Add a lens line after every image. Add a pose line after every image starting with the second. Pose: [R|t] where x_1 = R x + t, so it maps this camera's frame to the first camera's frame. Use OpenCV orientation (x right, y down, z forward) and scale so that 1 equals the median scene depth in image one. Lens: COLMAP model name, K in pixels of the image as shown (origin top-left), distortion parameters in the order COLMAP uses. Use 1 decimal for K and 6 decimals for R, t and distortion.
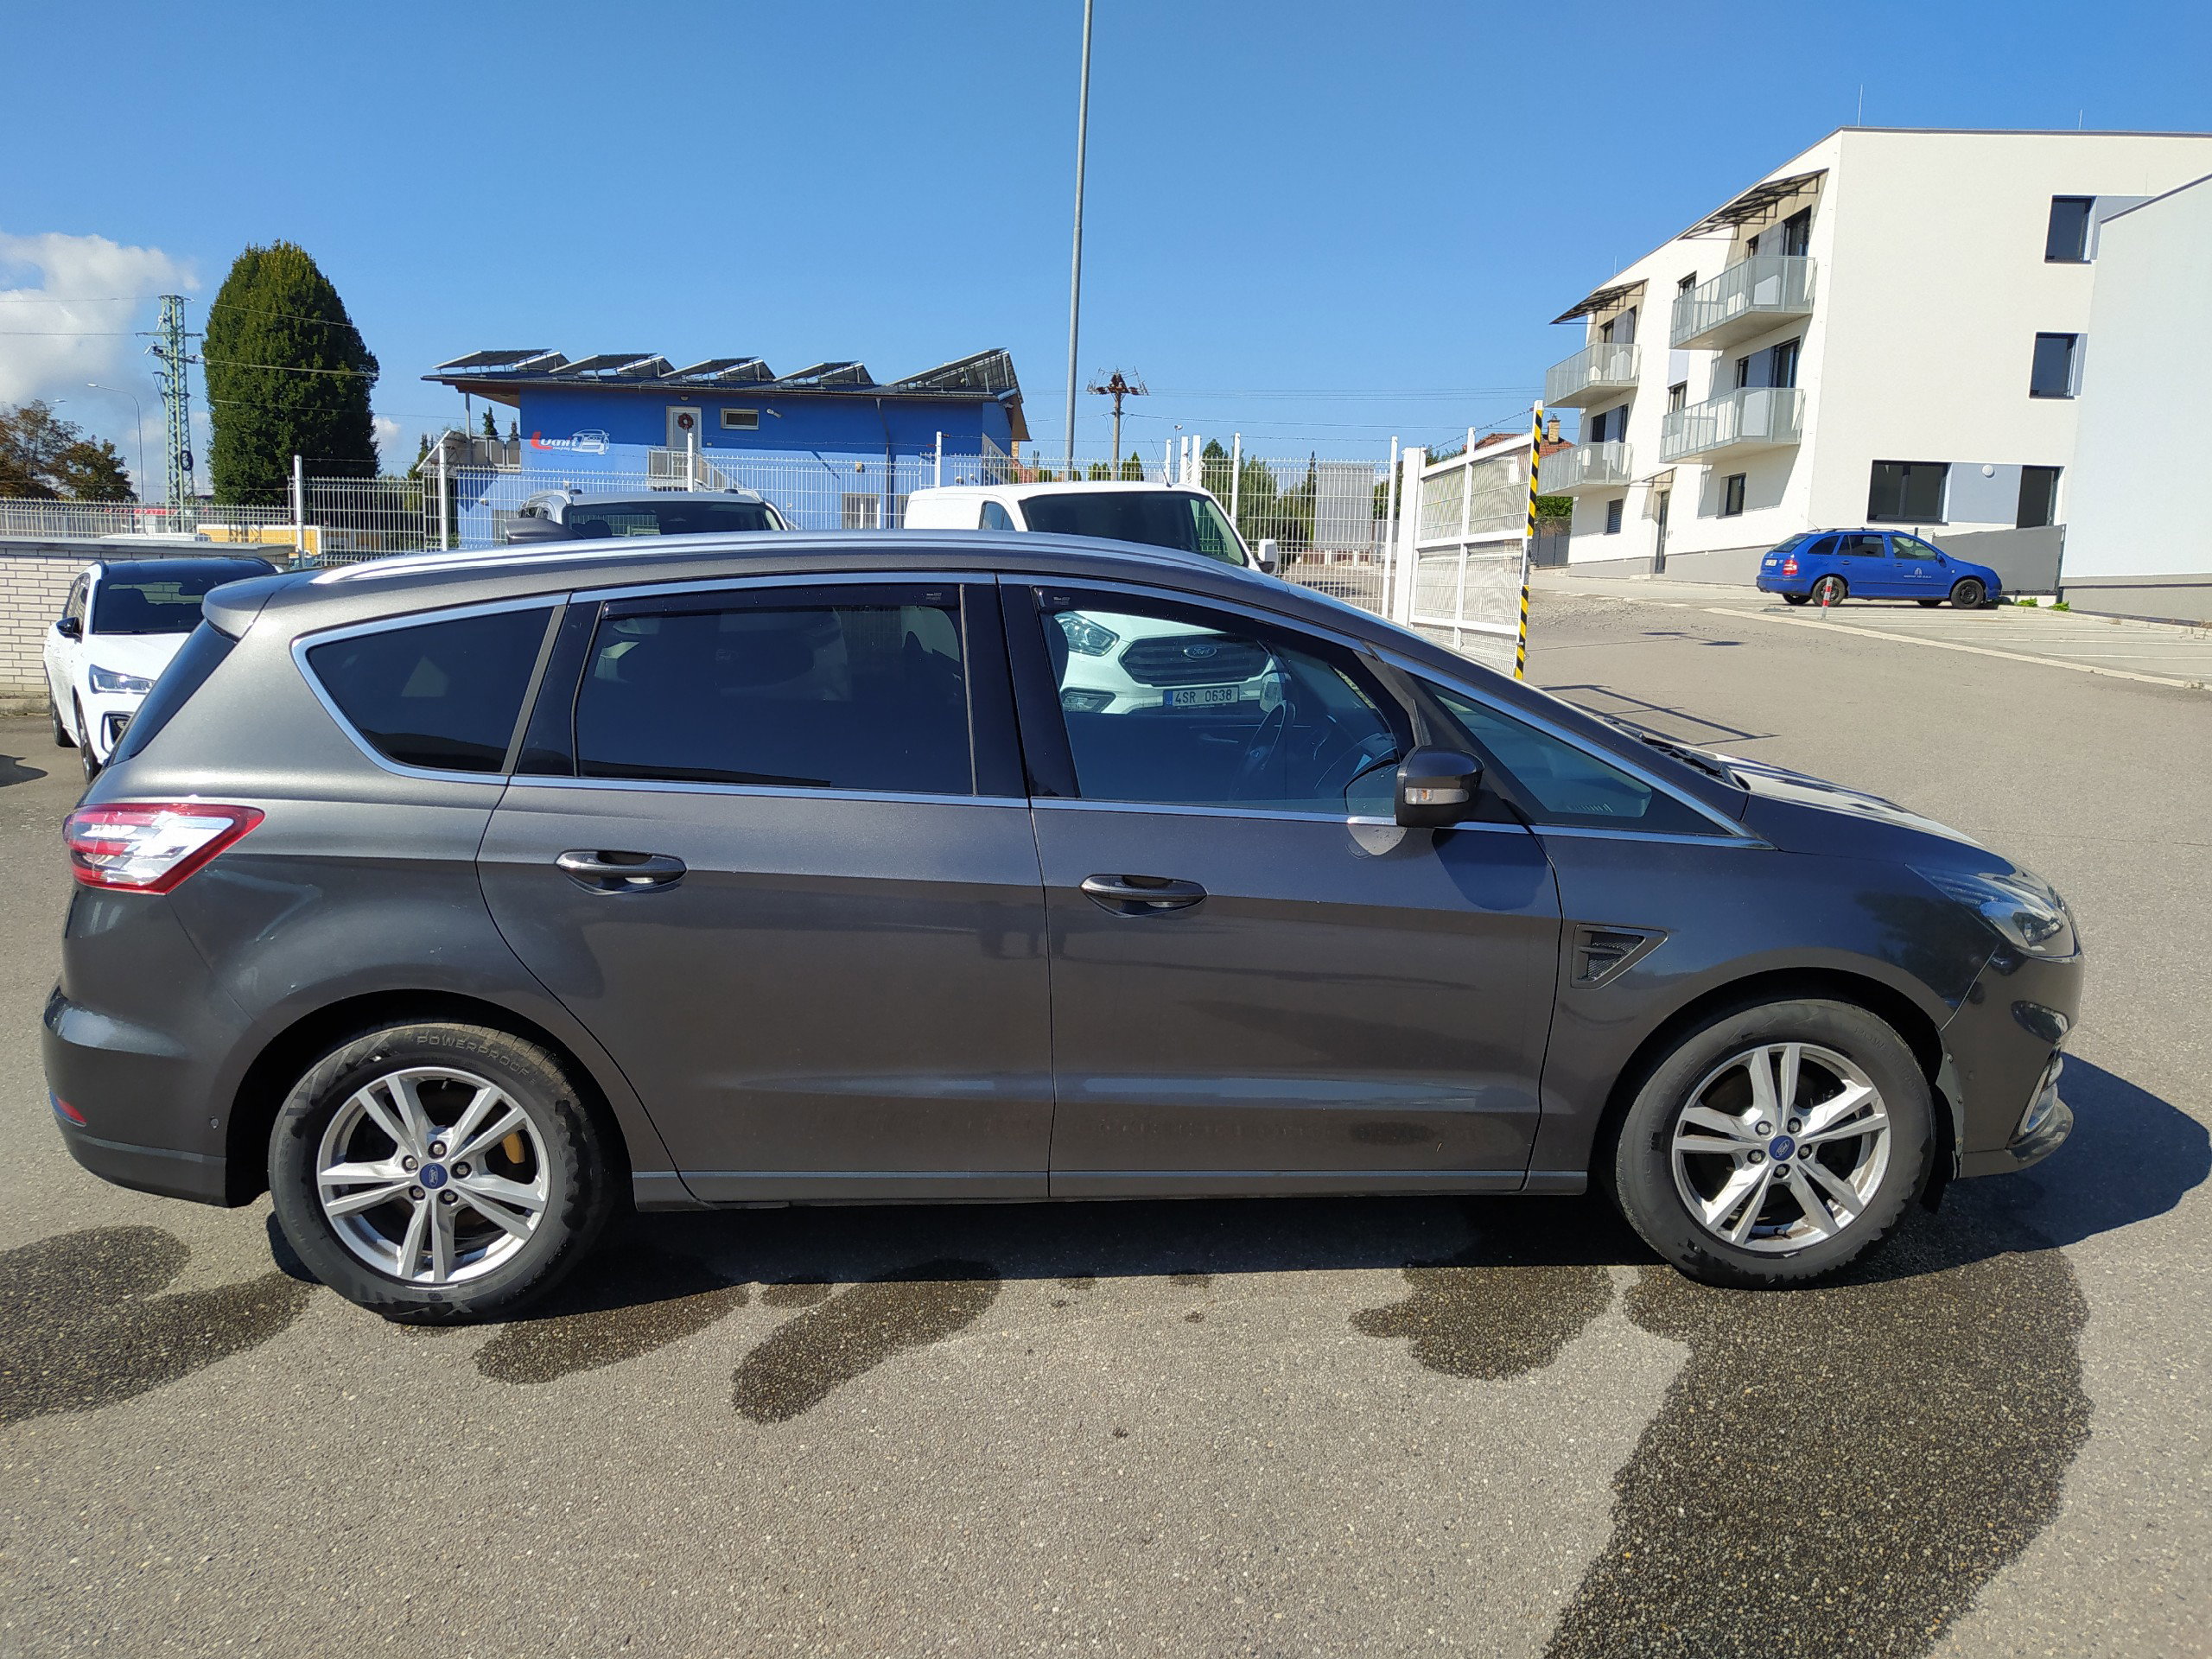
lens RADIAL K [[1628.2, 0, 1097.0], [0, 1628.2, 839.4], [0, 0, 1]] dist [0.079571, -0.100024]
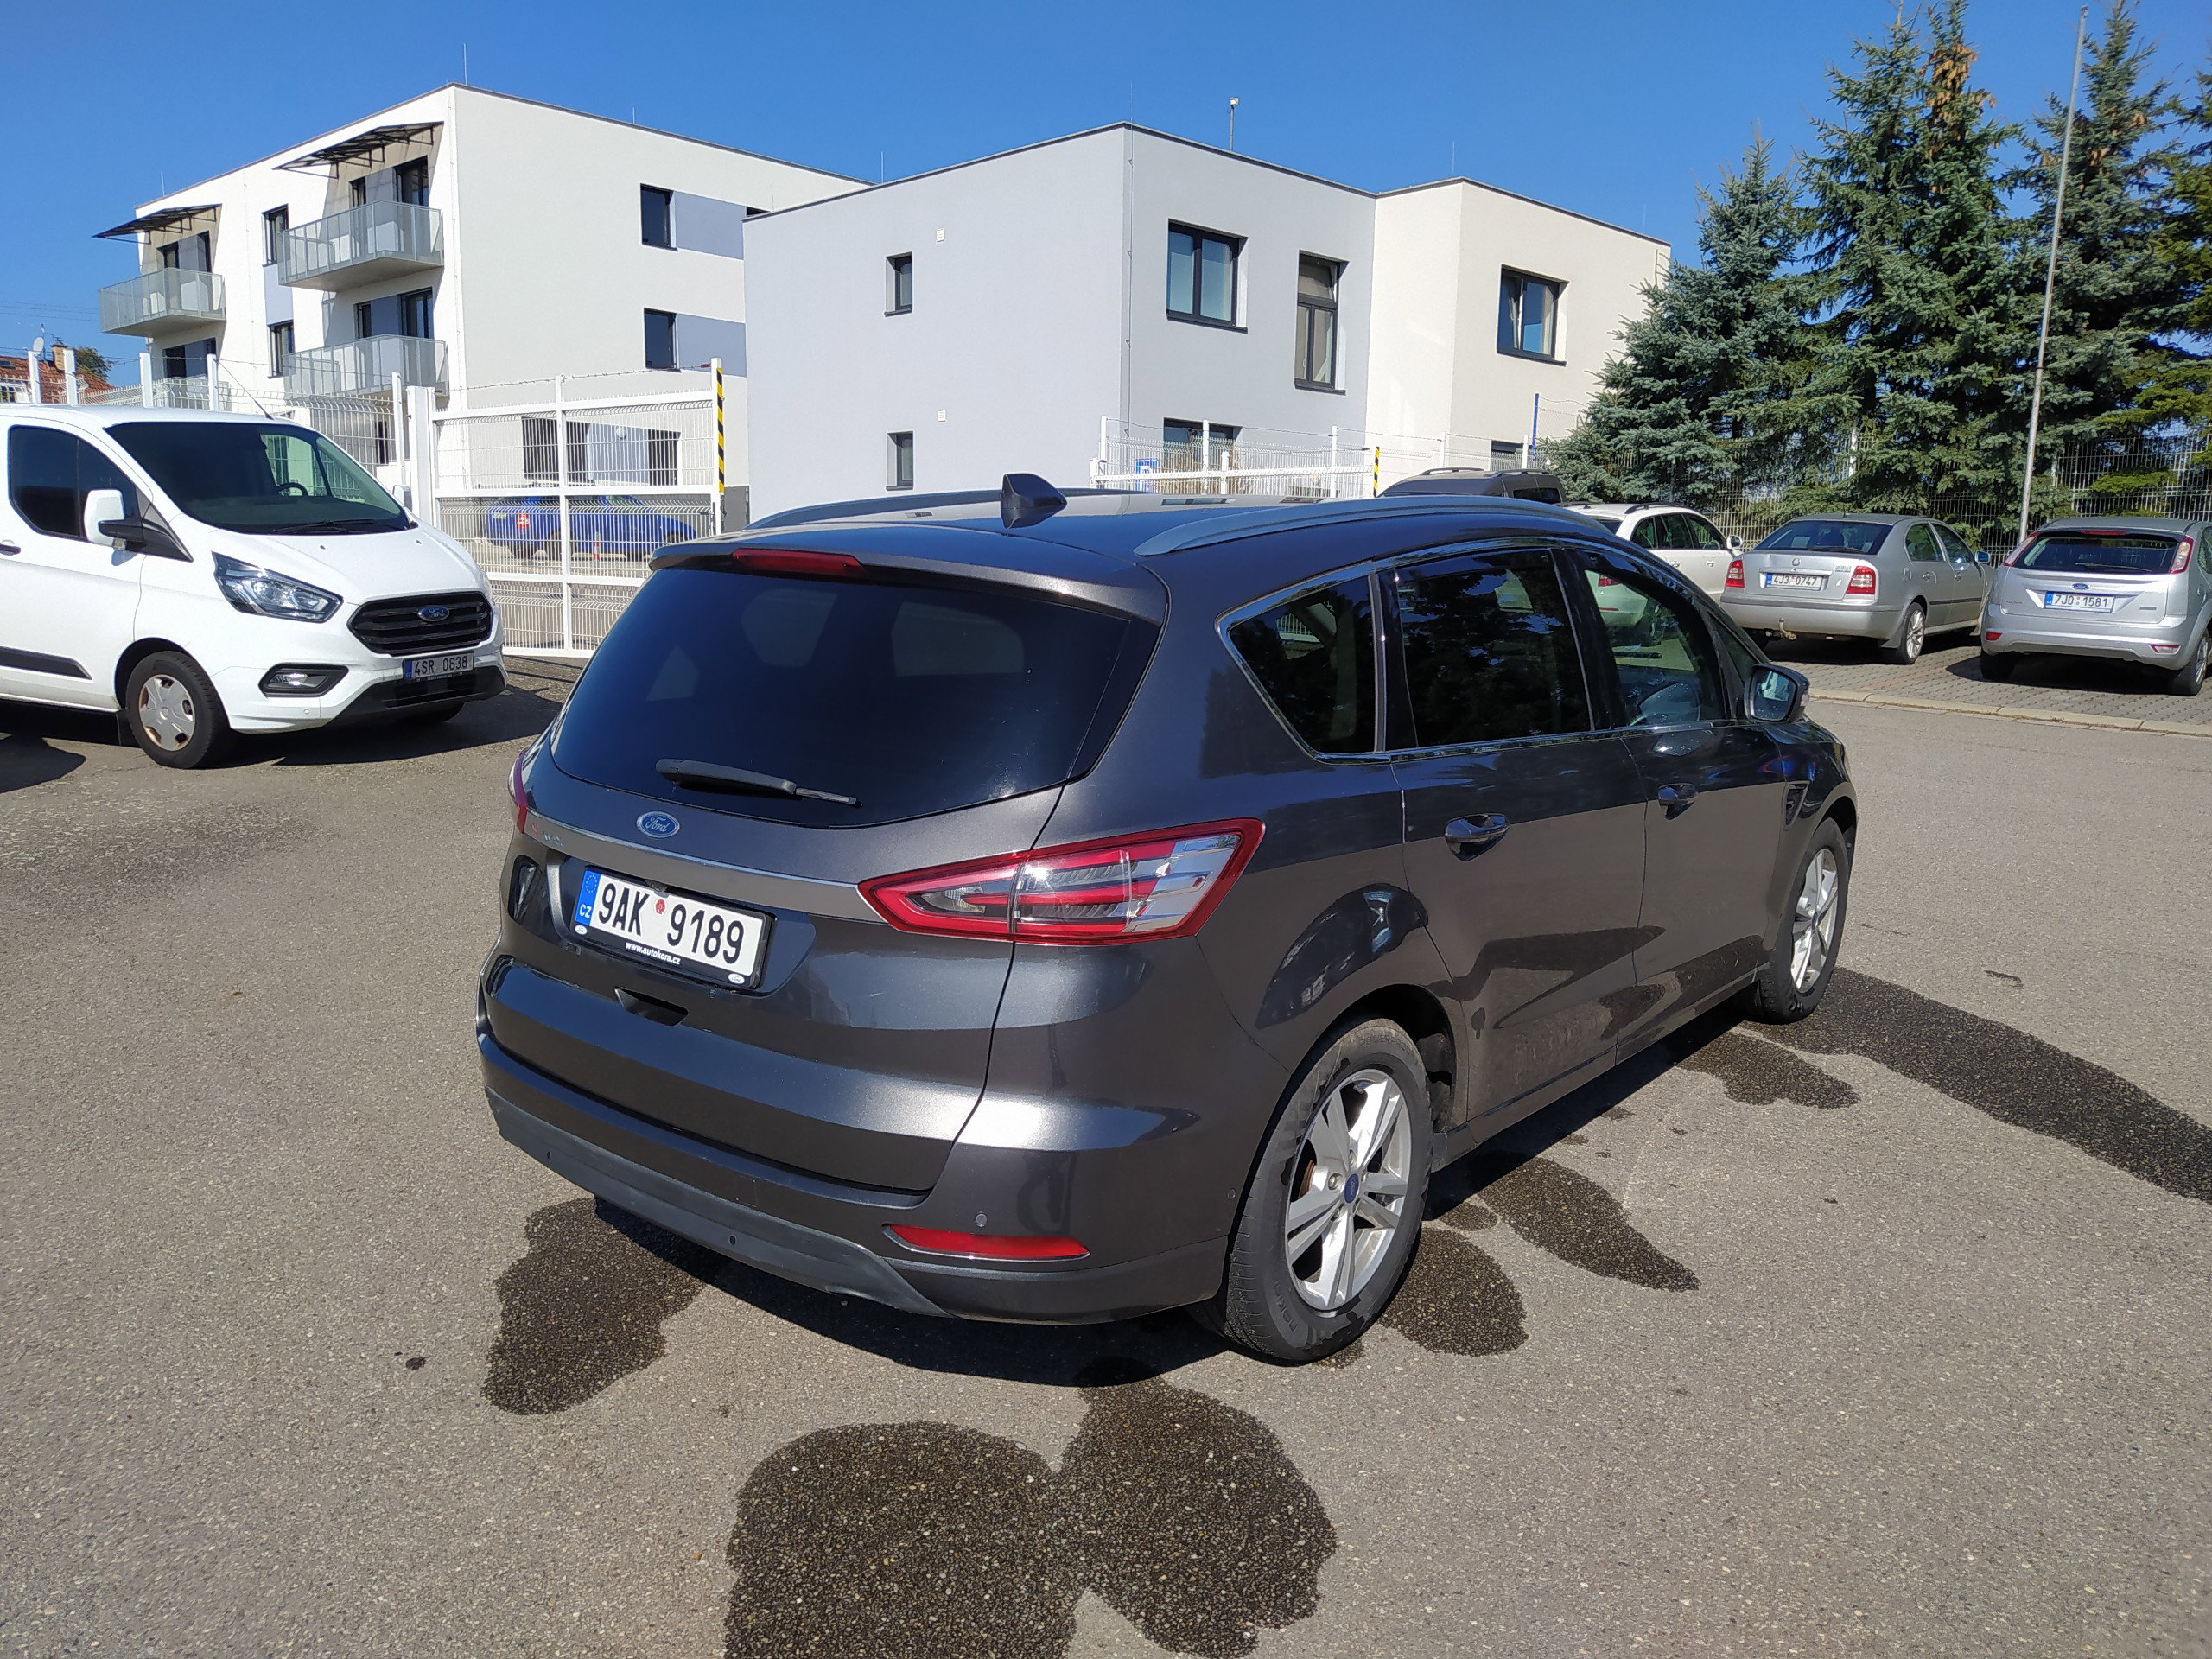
lens RADIAL K [[1657.9, 0, 1098.8], [0, 1657.9, 821.4], [0, 0, 1]] dist [0.073351, -0.127648]
pose [[0.674130, -0.125106, 0.727940, -0.319725], [0.114445, 0.991341, 0.064389, -0.020368], [-0.729692, 0.039903, 0.682610, 0.127361]]
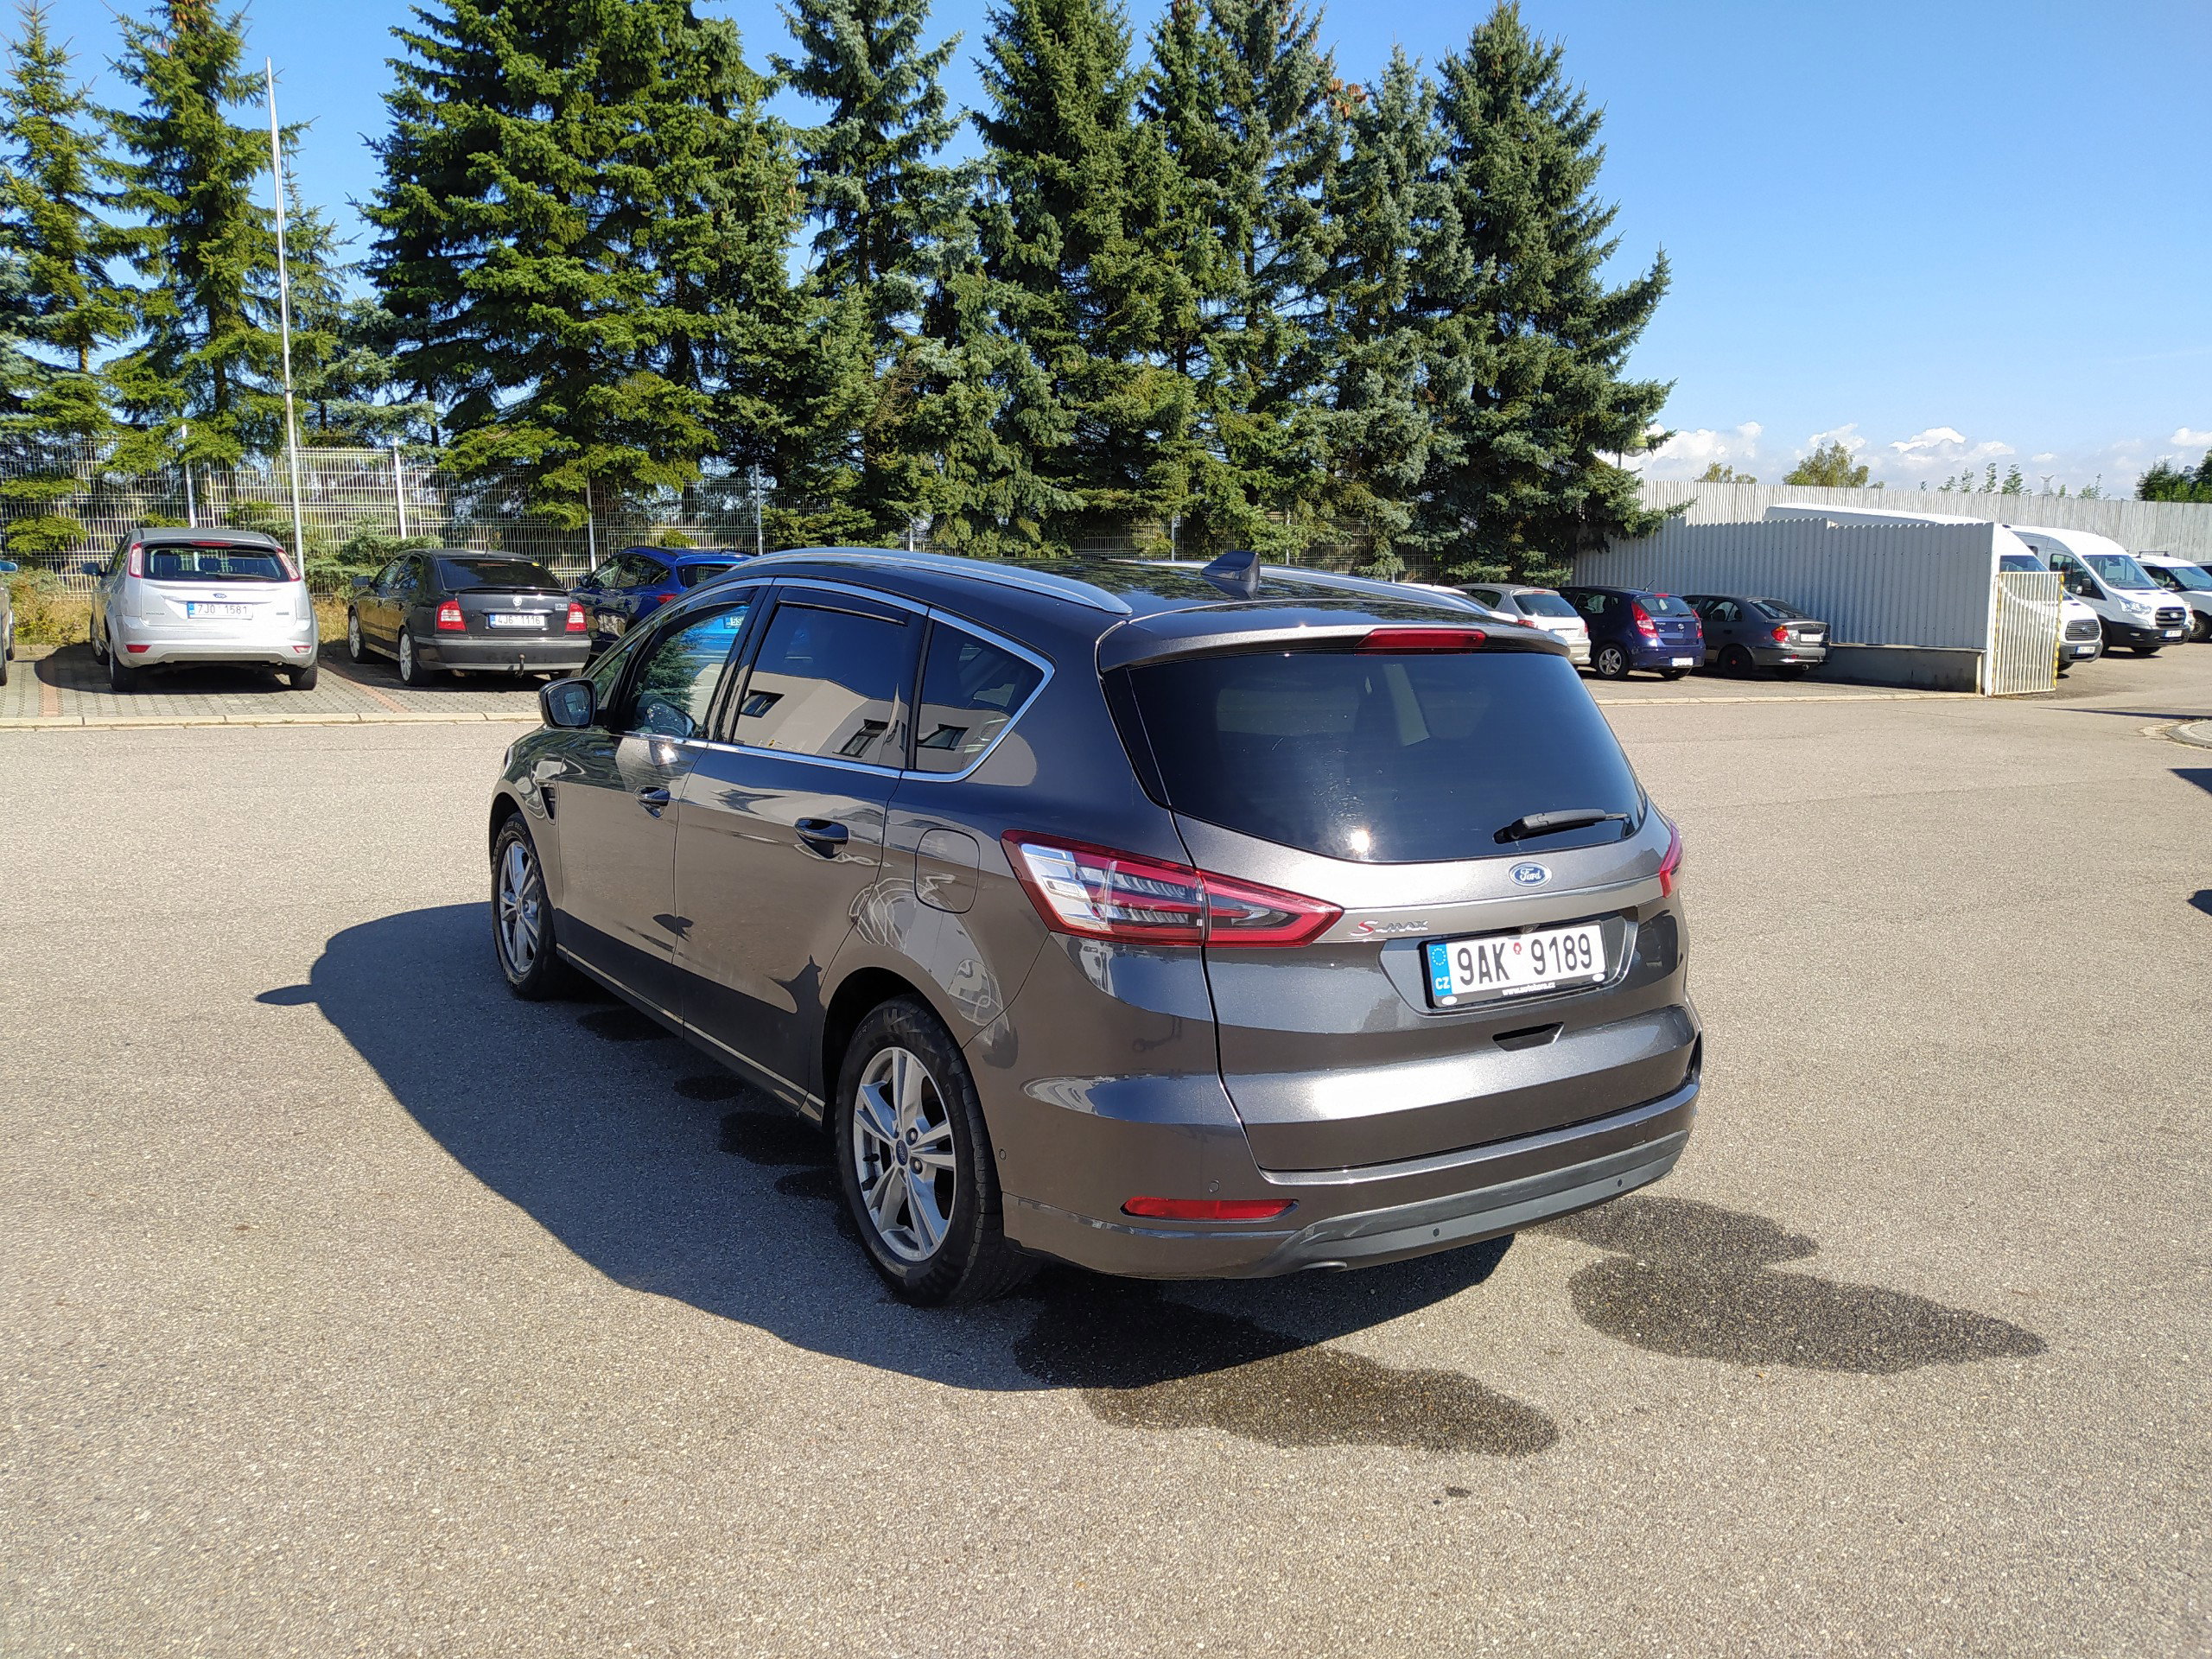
lens RADIAL K [[1628.2, 0, 1097.0], [0, 1628.2, 839.4], [0, 0, 1]] dist [0.079571, -0.100024]
pose [[-0.518040, -0.157642, 0.840705, -0.371373], [0.125592, 0.958199, 0.257063, -0.090184], [-0.846086, 0.238754, -0.476587, 0.499491]]
